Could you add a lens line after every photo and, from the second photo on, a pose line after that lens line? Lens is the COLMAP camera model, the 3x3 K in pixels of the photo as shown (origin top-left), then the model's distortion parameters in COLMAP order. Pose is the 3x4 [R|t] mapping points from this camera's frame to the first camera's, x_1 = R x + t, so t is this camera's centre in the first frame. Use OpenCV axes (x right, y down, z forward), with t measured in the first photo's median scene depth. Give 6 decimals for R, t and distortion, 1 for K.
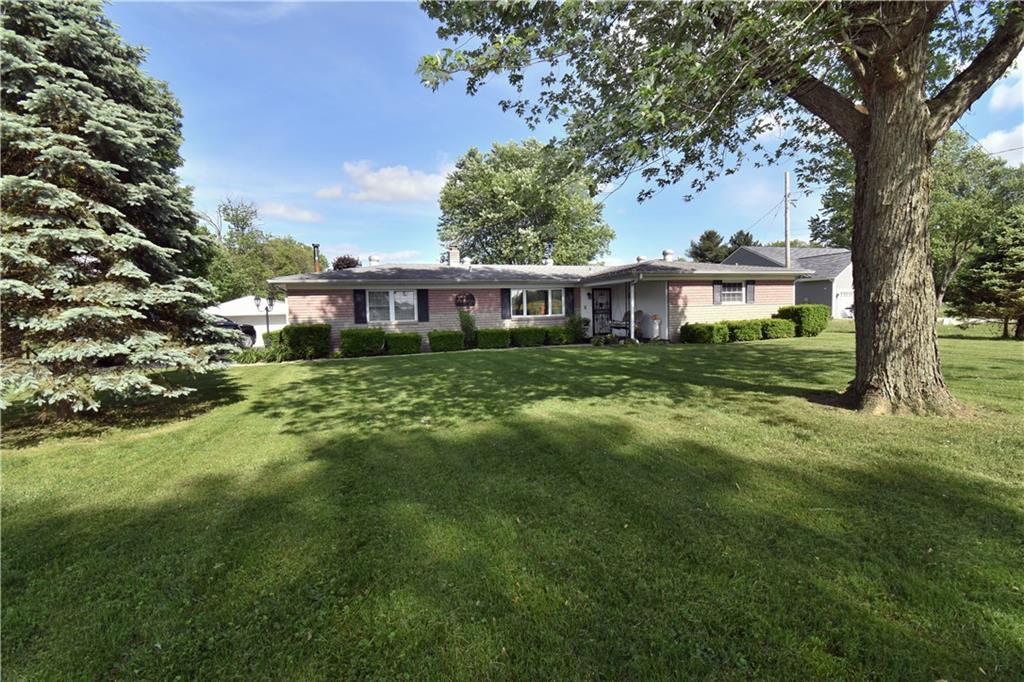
lens RADIAL K [[455.0, 0, 513.2], [0, 455.0, 337.6], [0, 0, 1]] dist [0.012919, -0.022049]
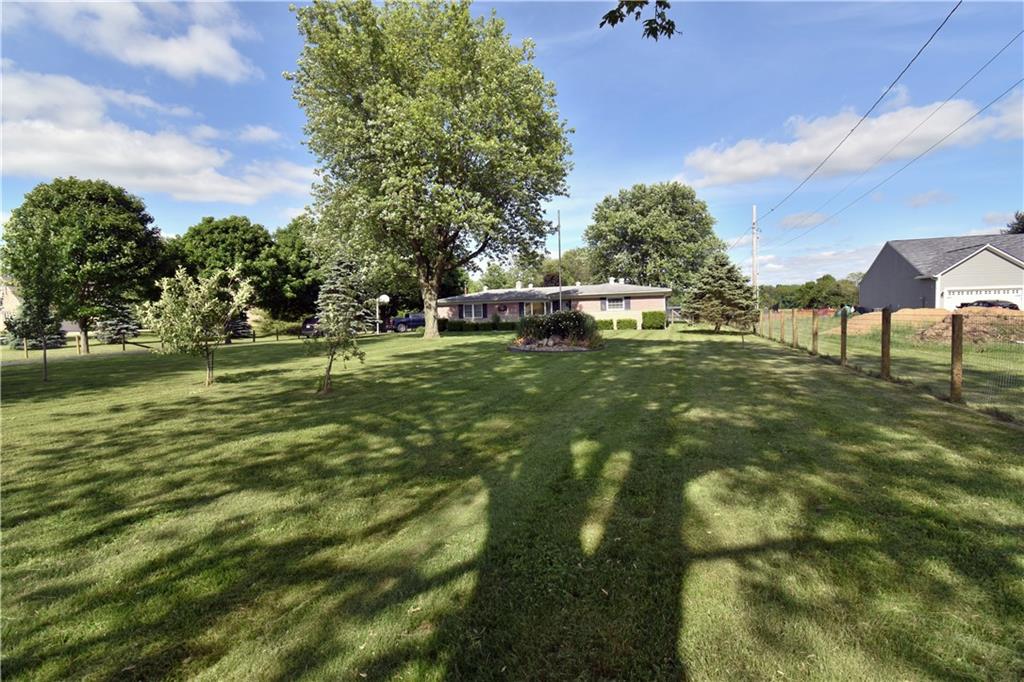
lens RADIAL K [[455.2, 0, 512.0], [0, 455.2, 341.0], [0, 0, 1]] dist [0.014874, -0.022720]
pose [[0.764036, 0.044510, -0.643637, 1.823747], [-0.028350, 0.998970, 0.035428, -0.006846], [0.644551, -0.008821, 0.764511, -0.858454]]
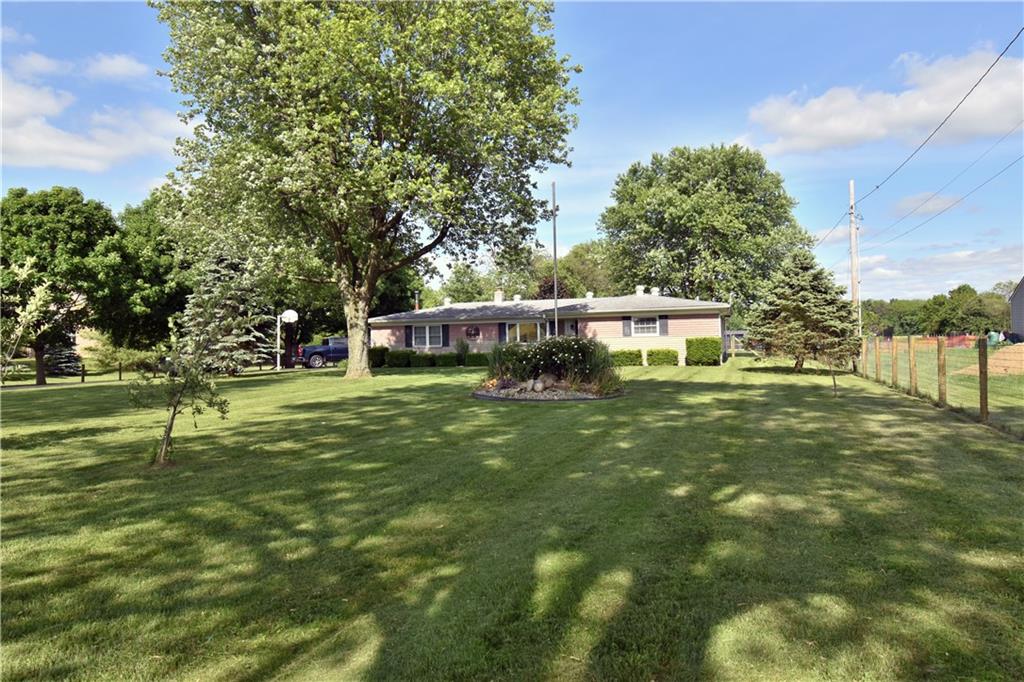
lens RADIAL K [[699.5, 0, 514.7], [0, 699.5, 337.0], [0, 0, 1]] dist [-0.006232, -0.010379]
pose [[0.781633, 0.007502, -0.623694, 1.831815], [-0.033487, 0.998990, -0.029951, -0.008916], [0.622839, 0.044297, 0.781095, -0.818344]]
